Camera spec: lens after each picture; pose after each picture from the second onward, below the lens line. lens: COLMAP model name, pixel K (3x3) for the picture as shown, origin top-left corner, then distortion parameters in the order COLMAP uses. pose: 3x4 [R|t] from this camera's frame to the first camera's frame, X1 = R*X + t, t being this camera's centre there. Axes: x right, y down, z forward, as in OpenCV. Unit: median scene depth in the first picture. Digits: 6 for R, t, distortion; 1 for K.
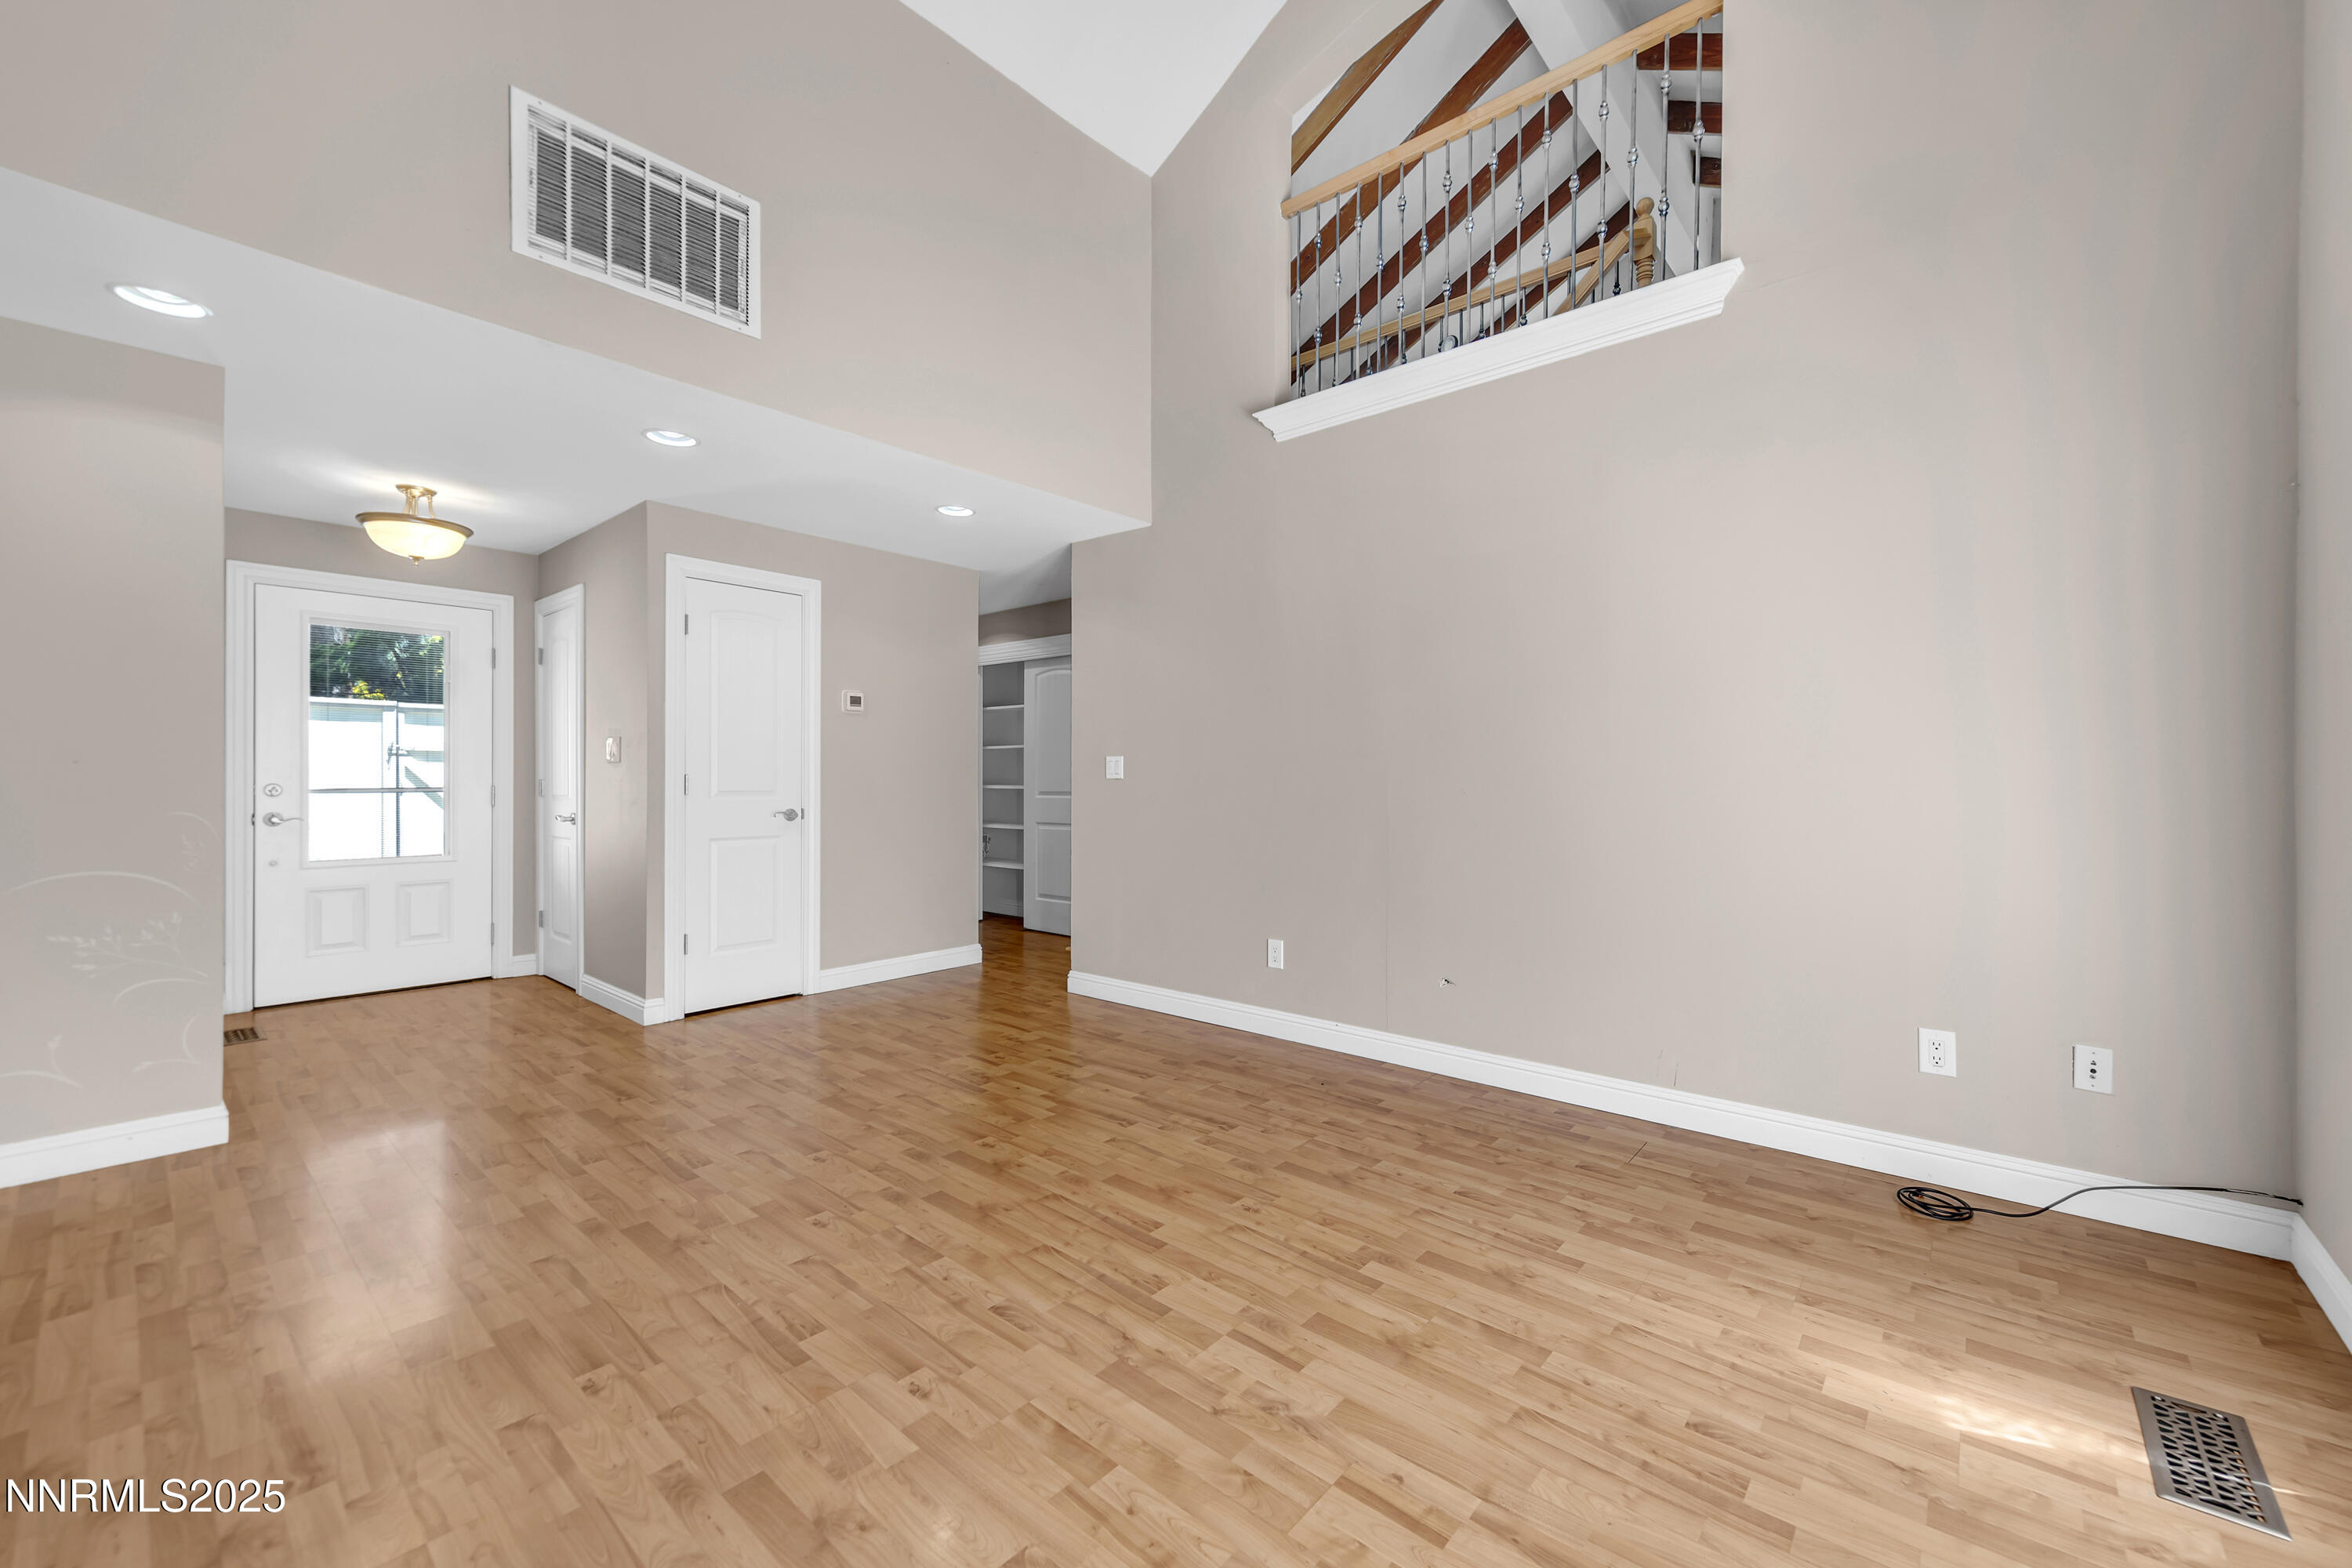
lens RADIAL K [[926.2, 0, 1202.7], [0, 926.2, 780.5], [0, 0, 1]] dist [0.002756, 0.000359]
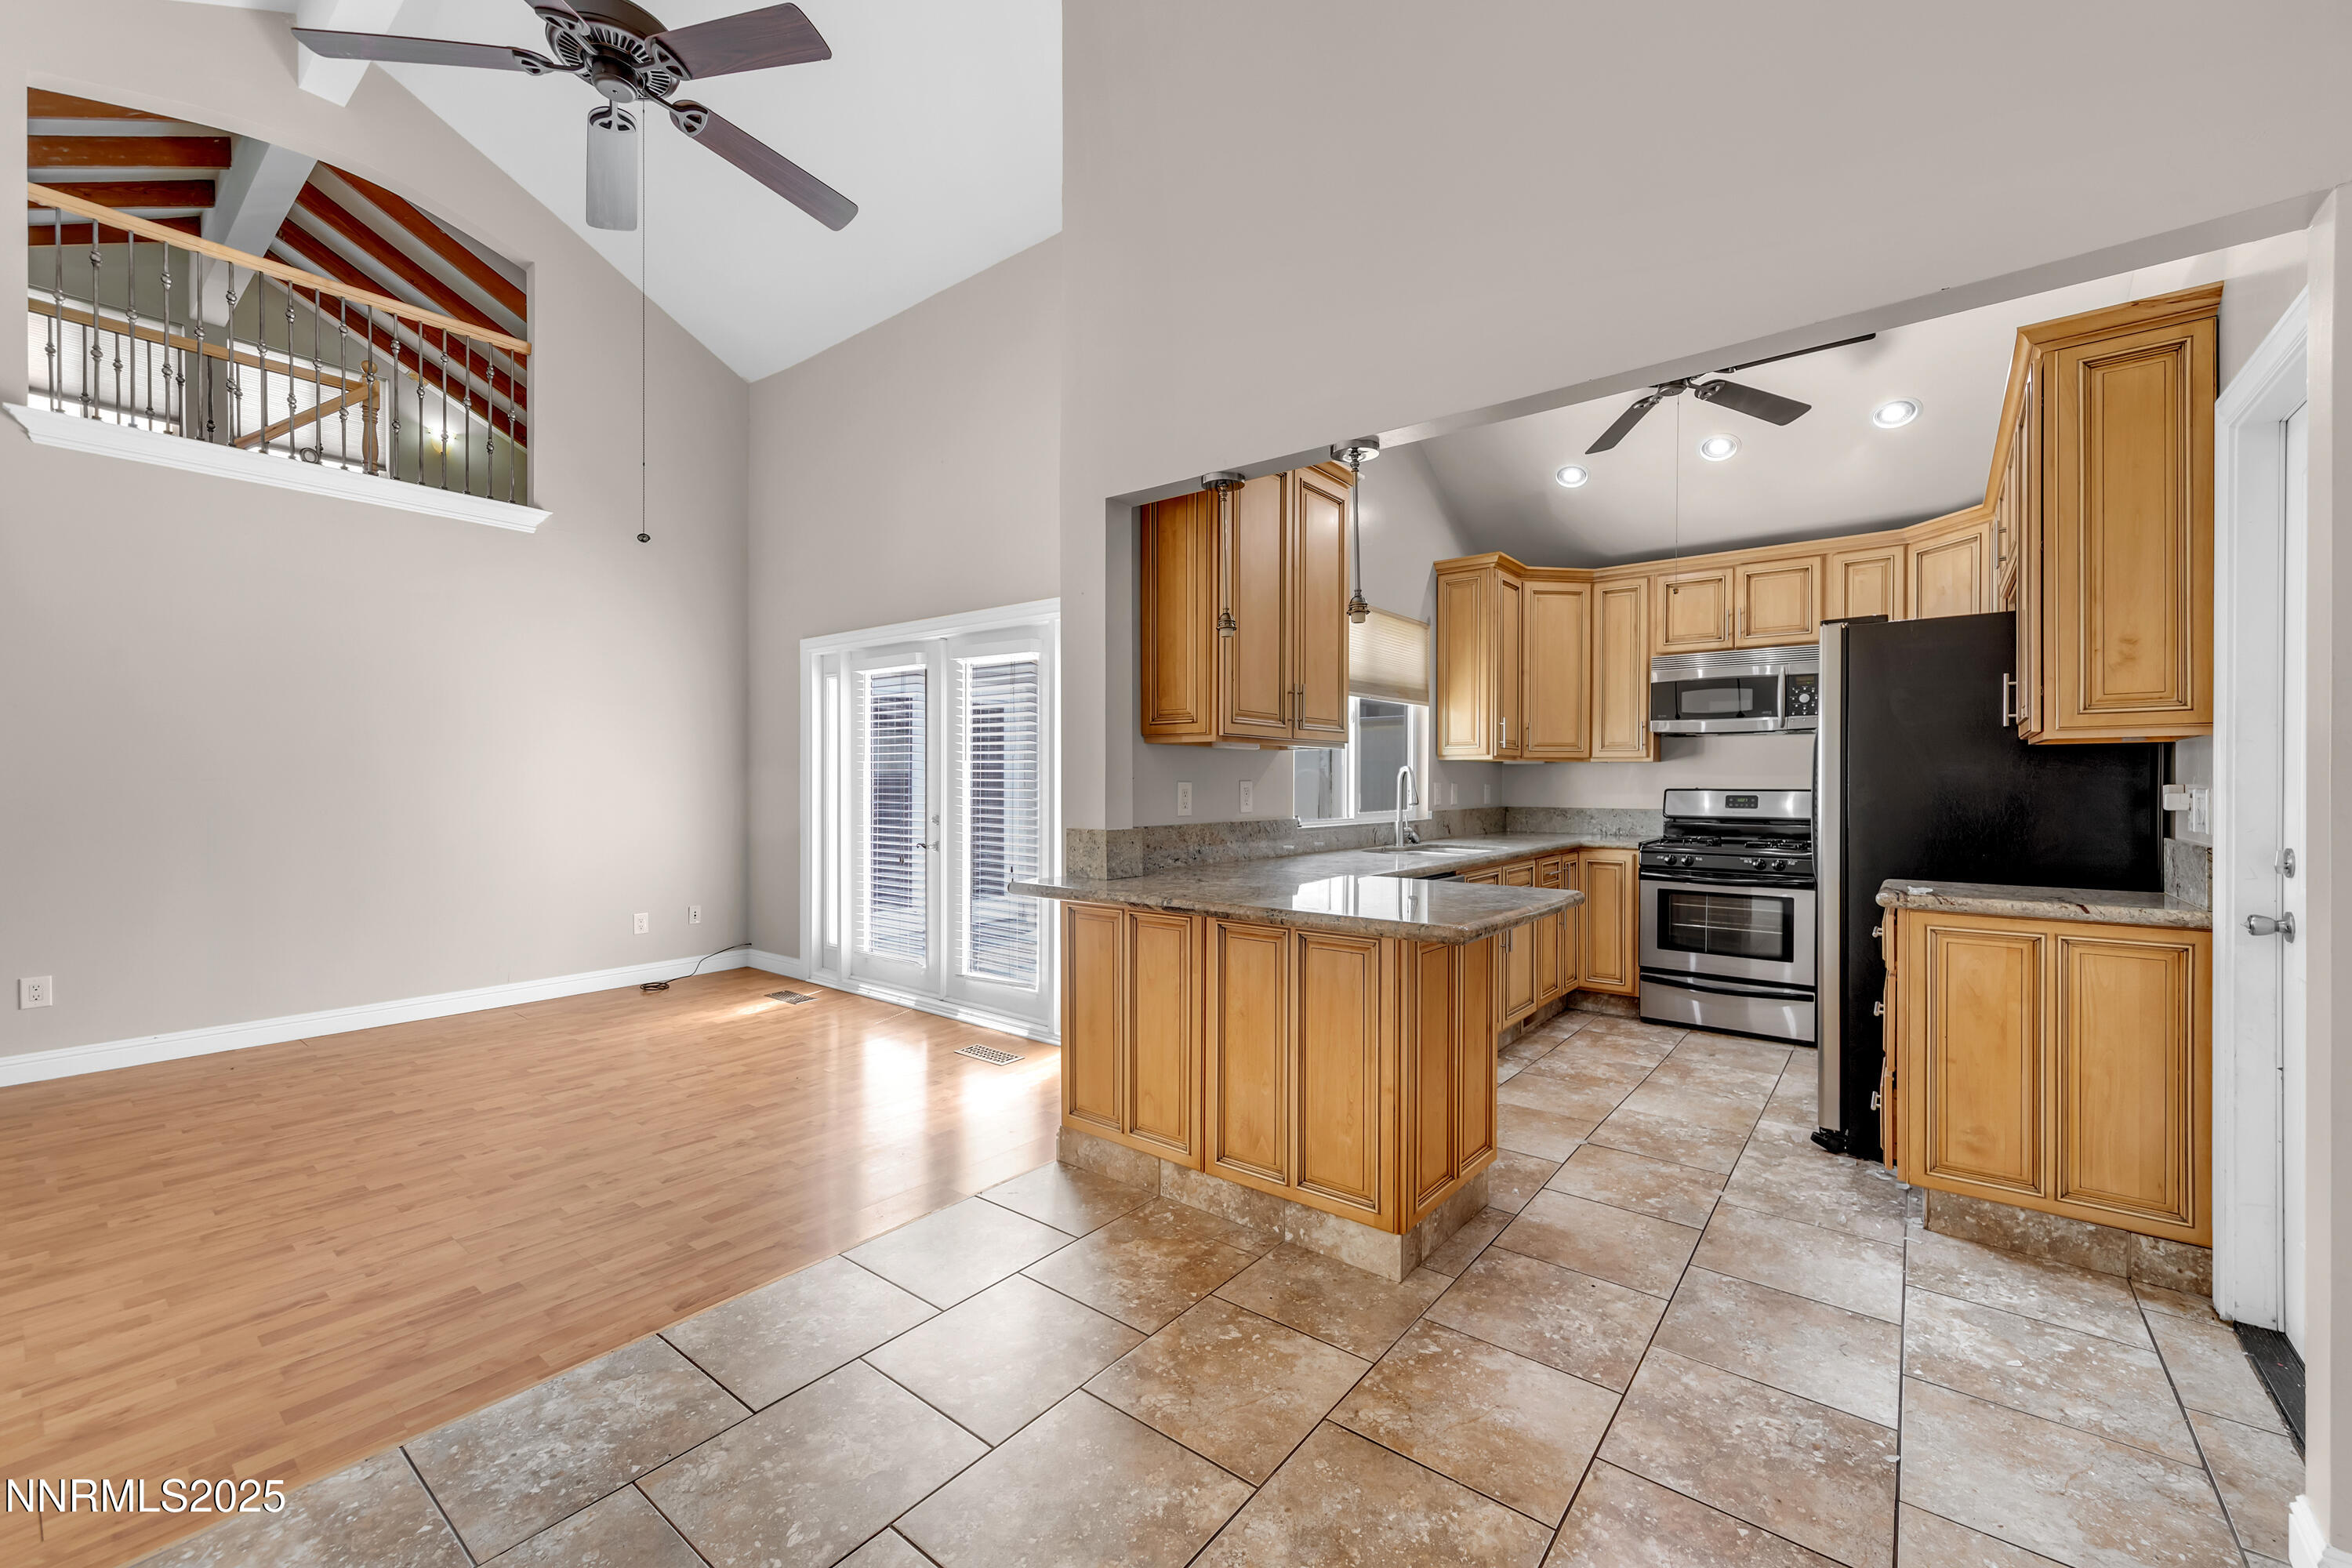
lens RADIAL K [[926.2, 0, 1202.7], [0, 926.2, 780.5], [0, 0, 1]] dist [0.002756, 0.000359]
pose [[-0.051068, -0.001892, 0.998693, -1.286390], [-0.004315, 0.999989, 0.001674, -0.046276], [-0.998686, -0.004224, -0.051075, -0.178354]]
